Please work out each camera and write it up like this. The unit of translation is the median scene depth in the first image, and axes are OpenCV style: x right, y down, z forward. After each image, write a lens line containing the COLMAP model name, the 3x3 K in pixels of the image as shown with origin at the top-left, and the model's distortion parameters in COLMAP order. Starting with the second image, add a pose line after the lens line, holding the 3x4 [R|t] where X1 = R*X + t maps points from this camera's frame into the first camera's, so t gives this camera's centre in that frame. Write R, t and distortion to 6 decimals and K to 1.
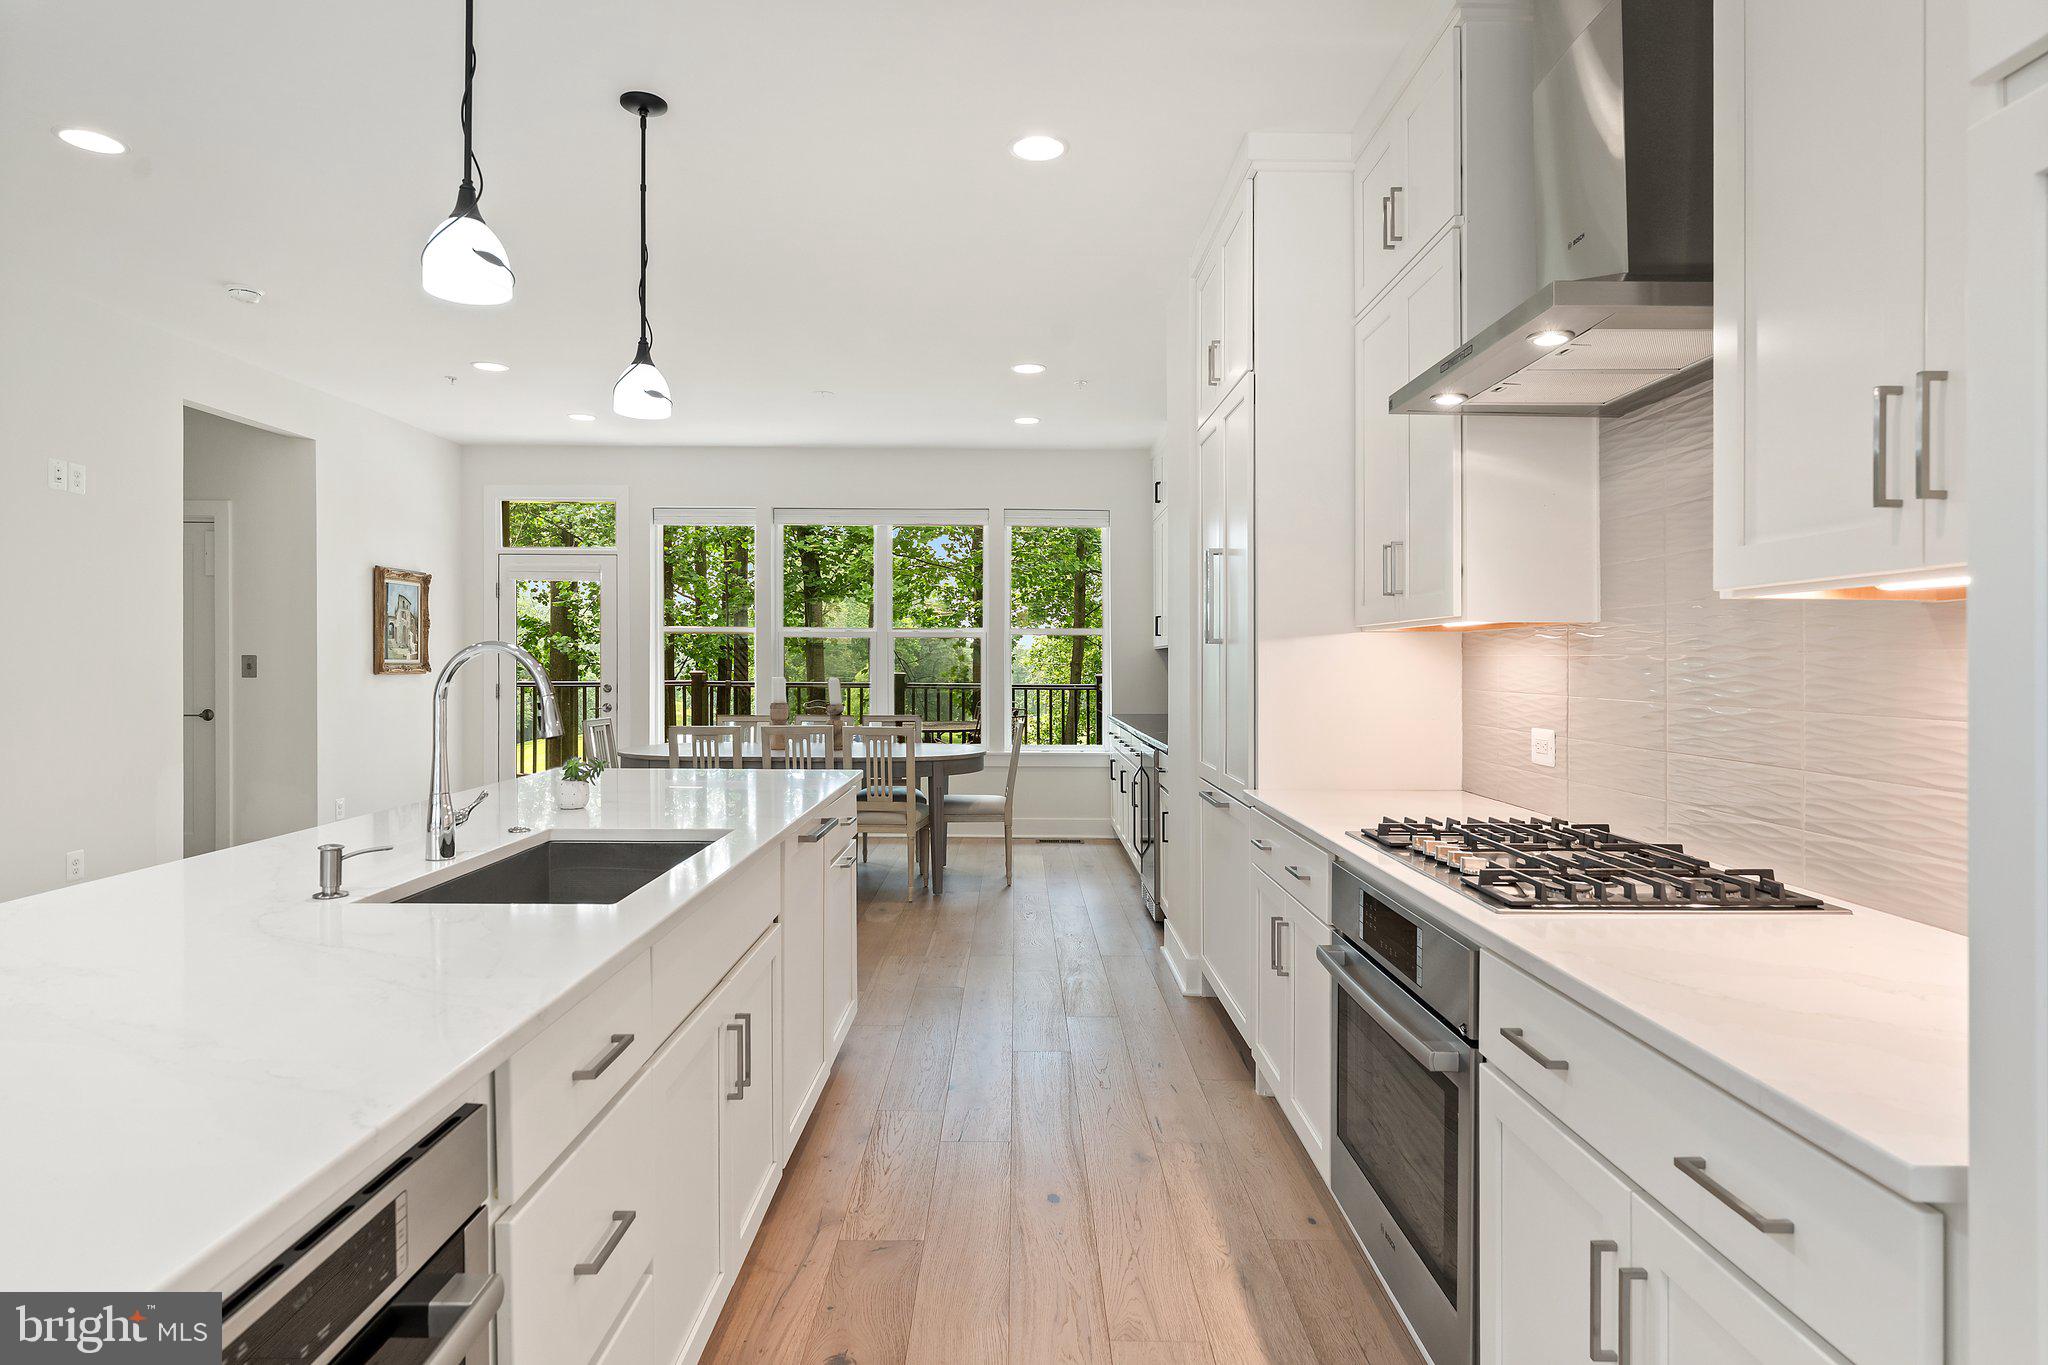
lens RADIAL K [[1127.3, 0, 1019.1], [0, 1127.3, 638.9], [0, 0, 1]] dist [-0.007368, -0.001095]
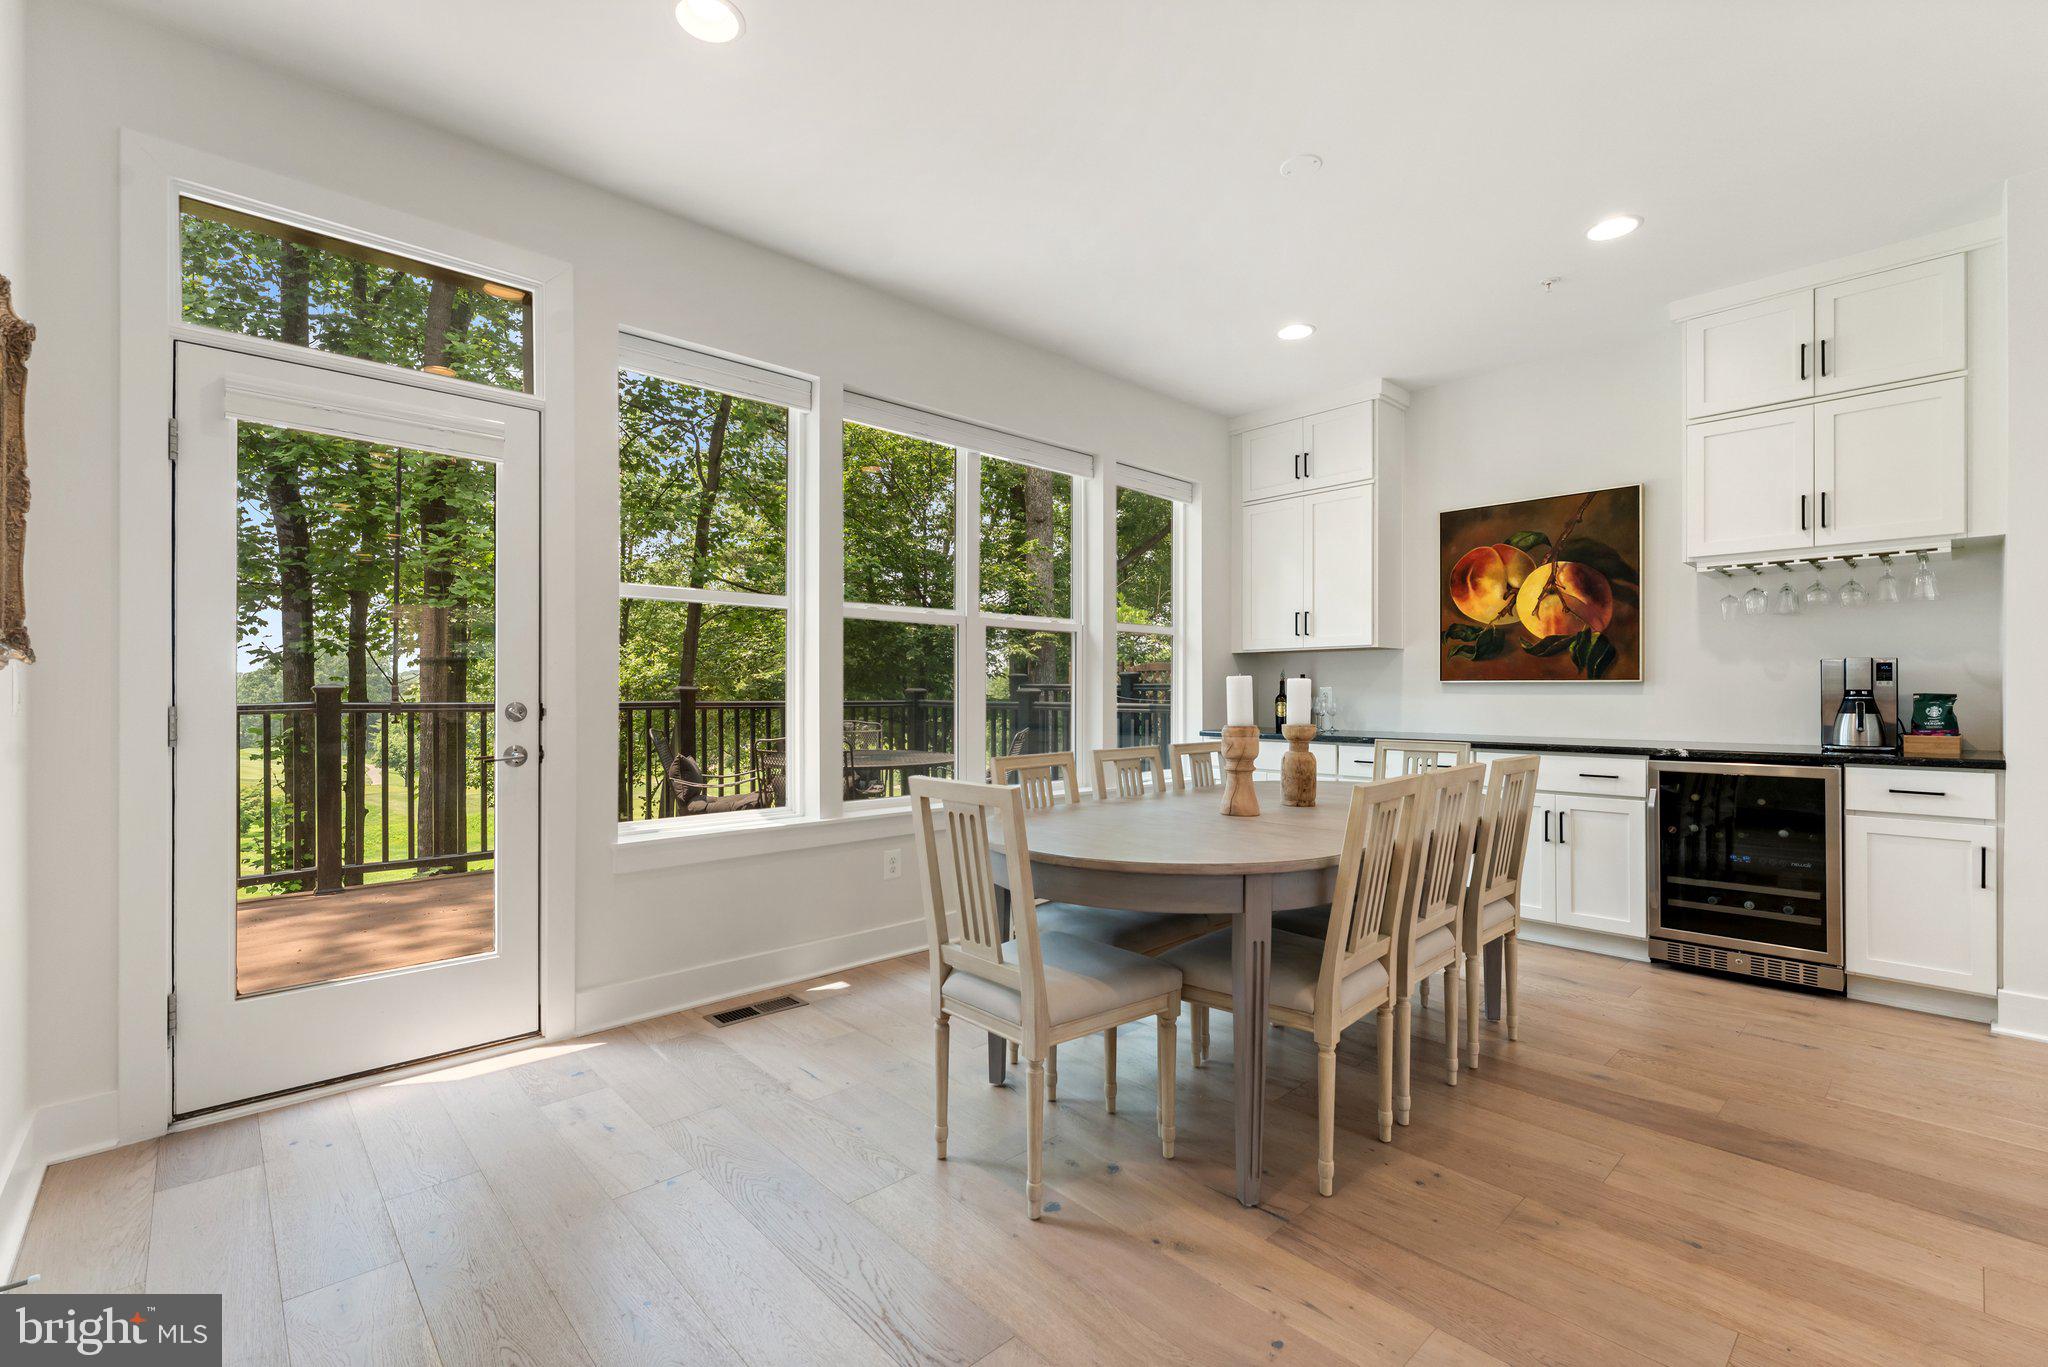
lens RADIAL K [[891.8, 0, 1023.2], [0, 891.8, 690.3], [0, 0, 1]] dist [-0.008607, 0.001363]
pose [[0.735275, -0.005932, 0.677743, -0.454701], [-0.009764, 0.999765, 0.019343, 0.026689], [-0.677699, -0.020840, 0.735044, 0.612894]]
